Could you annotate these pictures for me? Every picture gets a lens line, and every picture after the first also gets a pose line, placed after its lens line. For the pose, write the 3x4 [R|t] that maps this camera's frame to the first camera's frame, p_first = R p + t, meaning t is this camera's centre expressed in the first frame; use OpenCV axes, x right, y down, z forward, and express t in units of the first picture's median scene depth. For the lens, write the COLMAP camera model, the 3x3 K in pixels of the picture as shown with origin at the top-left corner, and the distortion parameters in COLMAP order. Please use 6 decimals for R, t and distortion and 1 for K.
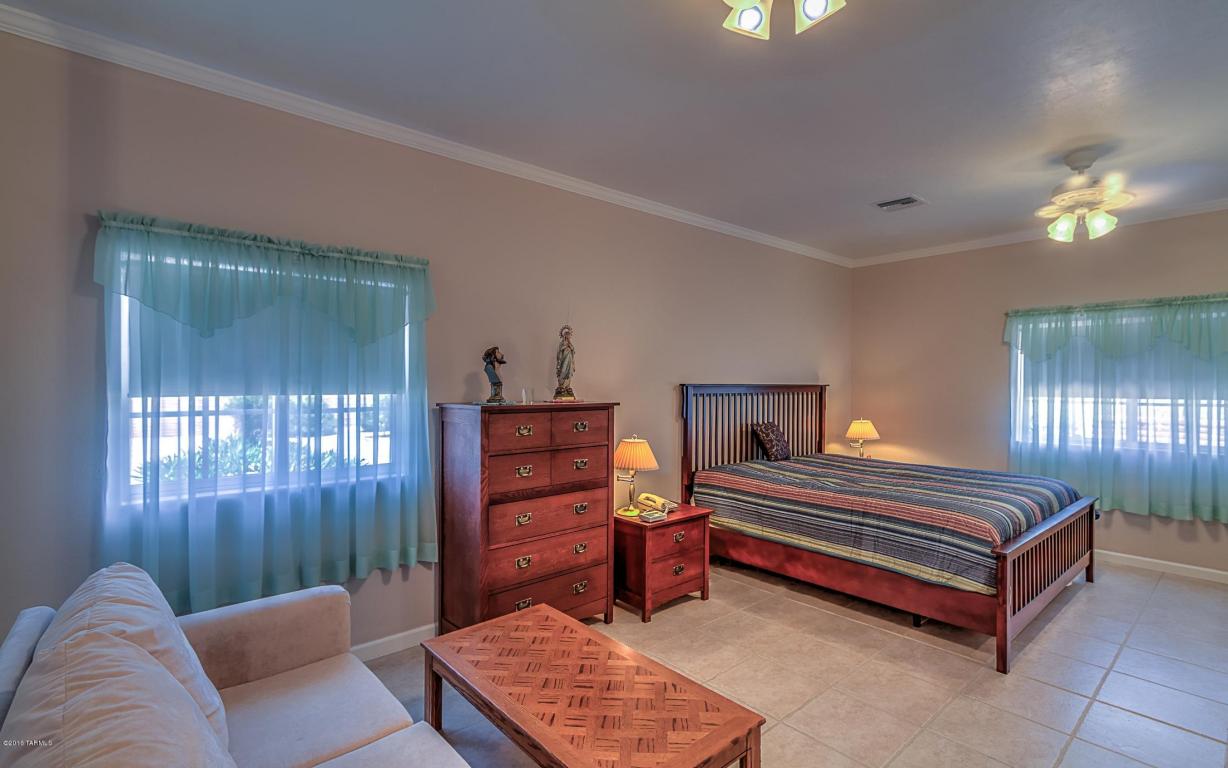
lens RADIAL K [[570.2, 0, 611.8], [0, 570.2, 381.5], [0, 0, 1]] dist [-0.000356, -0.000052]
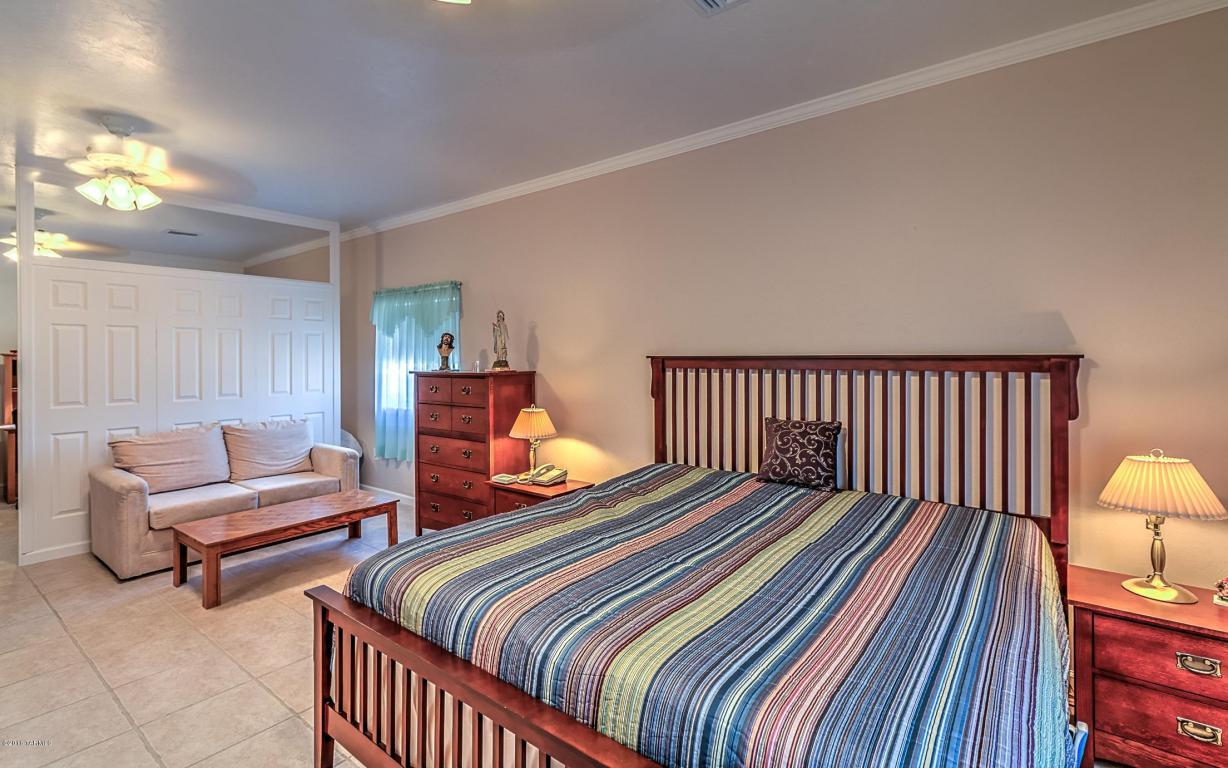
lens RADIAL K [[564.3, 0, 608.0], [0, 564.3, 358.1], [0, 0, 1]] dist [0.000357, 0.000198]
pose [[0.203380, -0.004642, -0.979089, 1.181788], [0.008307, 0.999961, -0.003015, 0.011899], [0.979065, -0.007520, 0.203410, 0.990061]]
